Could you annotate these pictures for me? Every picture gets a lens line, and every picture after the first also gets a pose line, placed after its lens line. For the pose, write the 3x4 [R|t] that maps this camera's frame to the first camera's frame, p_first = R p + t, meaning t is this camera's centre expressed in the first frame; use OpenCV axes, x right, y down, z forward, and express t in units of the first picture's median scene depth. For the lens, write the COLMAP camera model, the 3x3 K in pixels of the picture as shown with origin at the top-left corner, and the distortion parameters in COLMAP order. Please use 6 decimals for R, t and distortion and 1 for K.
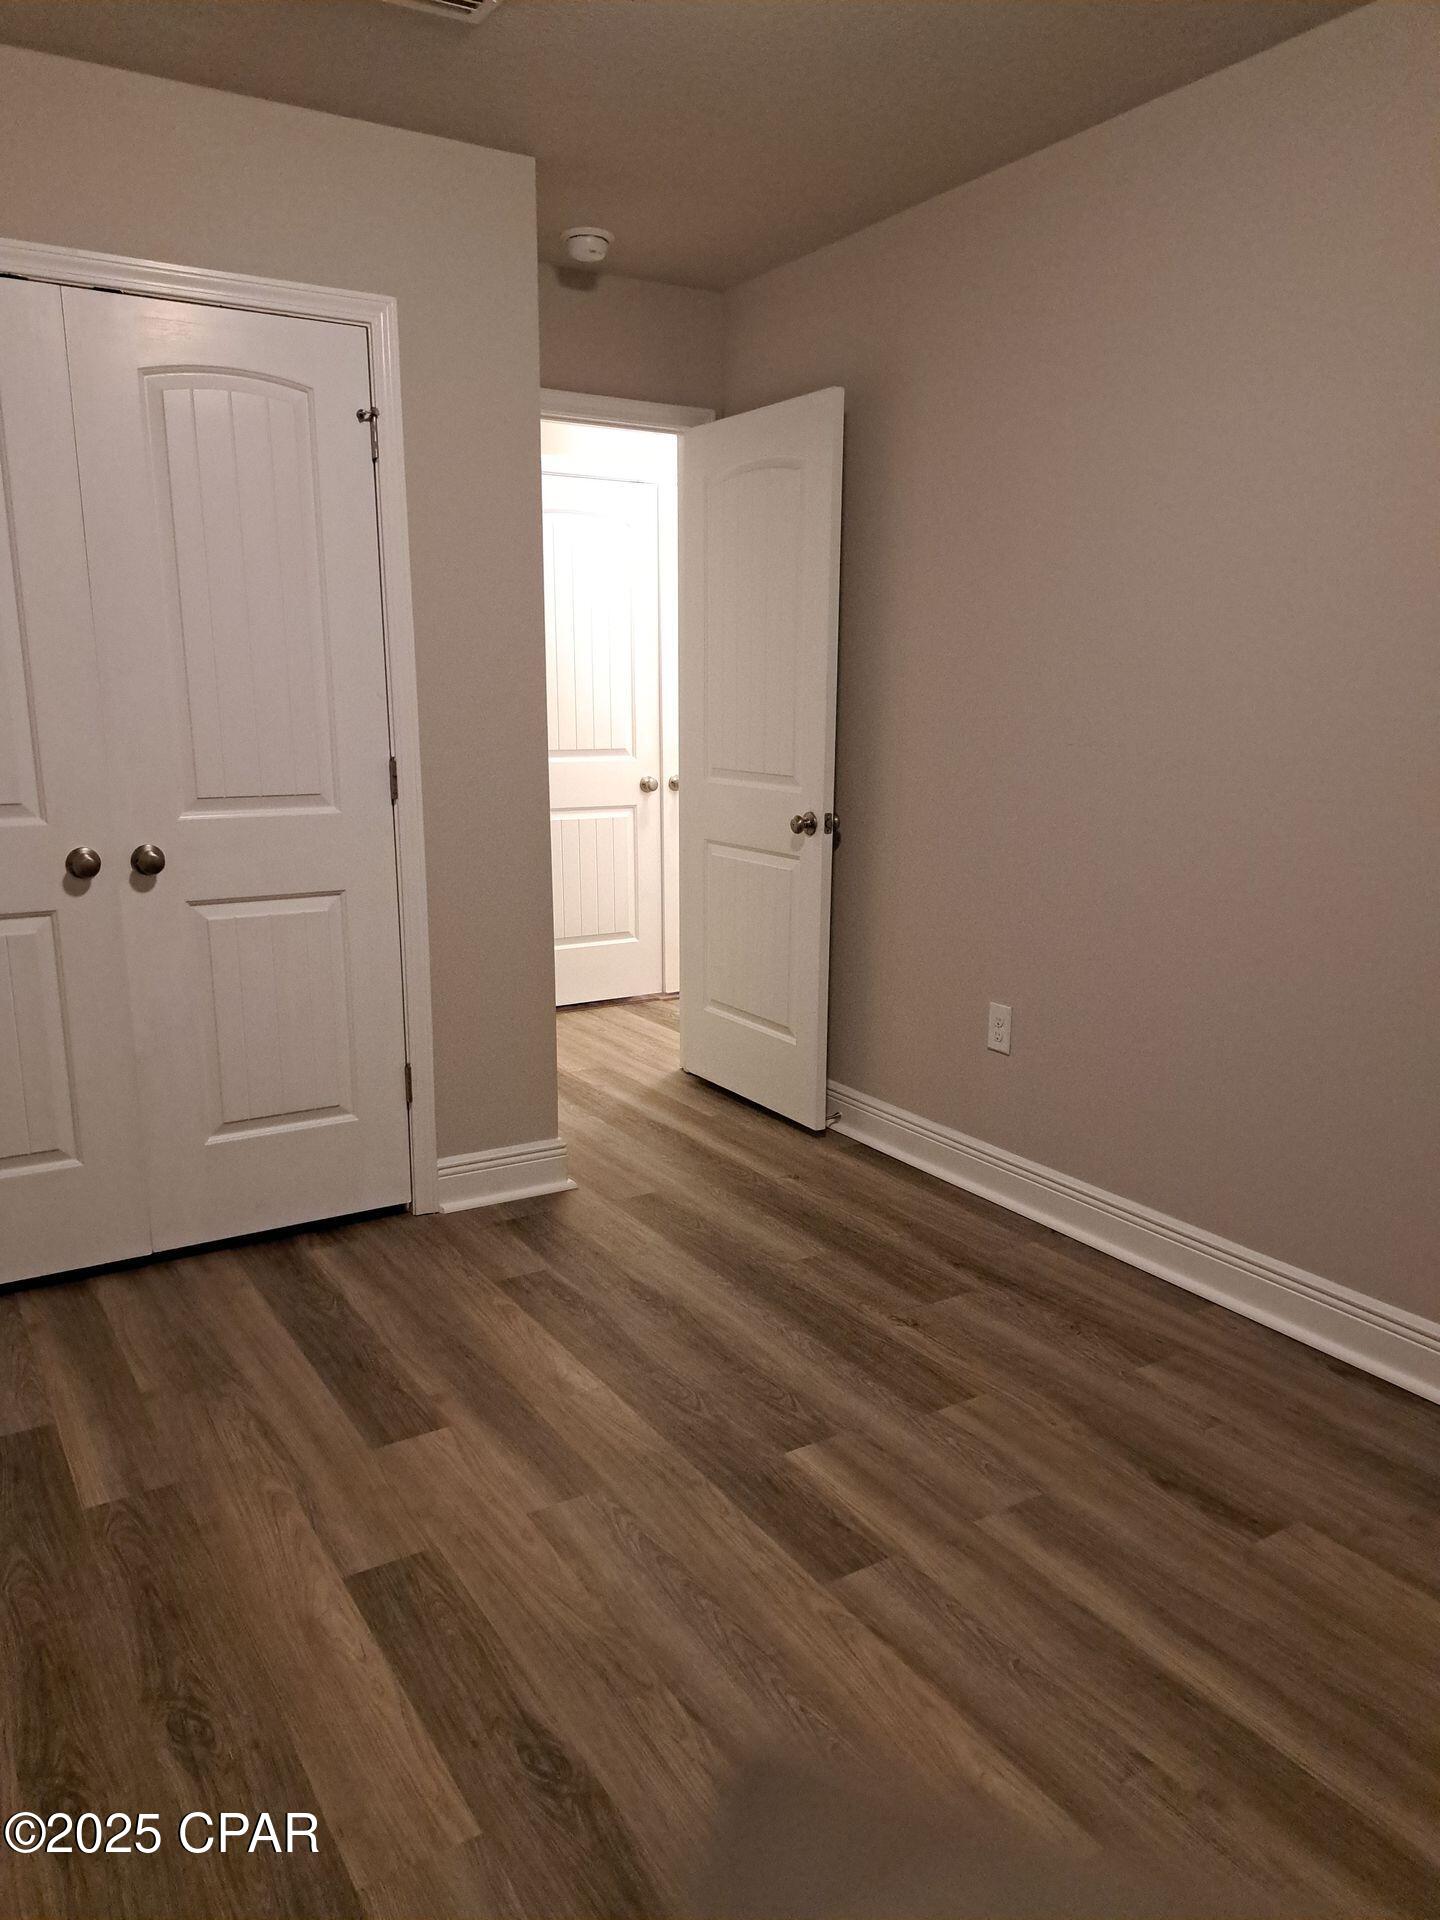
lens RADIAL K [[1339.5, 0, 720.0], [0, 1339.5, 960.0], [0, 0, 1]] dist [-0.058860, -0.001327]
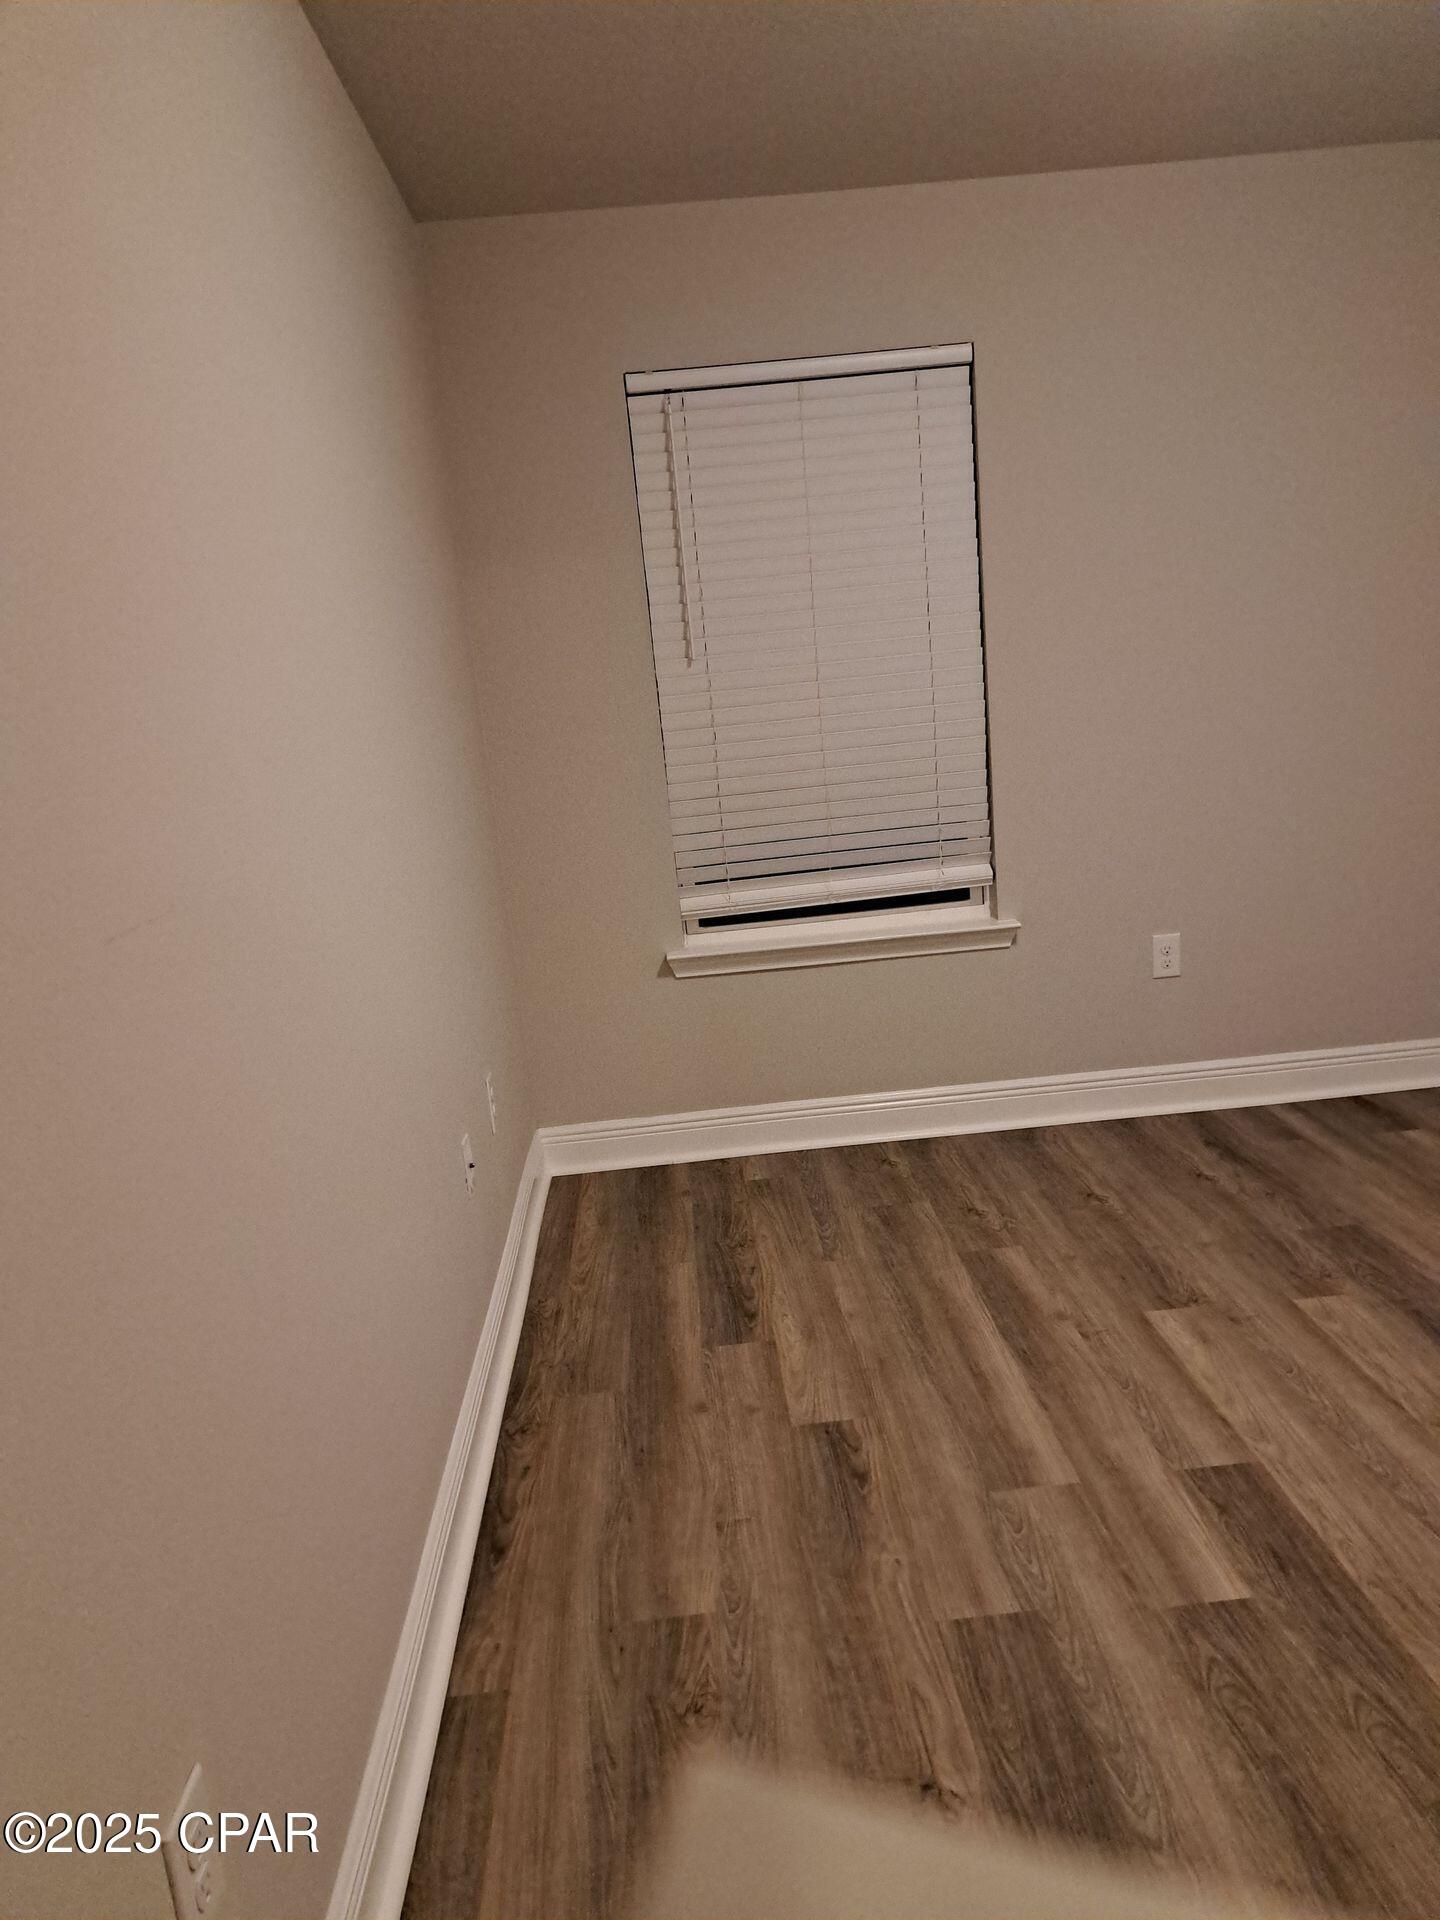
lens RADIAL K [[1380.3, 0, 720.0], [0, 1380.3, 960.0], [0, 0, 1]] dist [0.081833, -0.087417]
pose [[-0.871284, -0.017739, 0.490459, -0.091521], [0.181380, 0.916955, 0.355380, -0.386166], [-0.456032, 0.398597, -0.795711, 1.823652]]
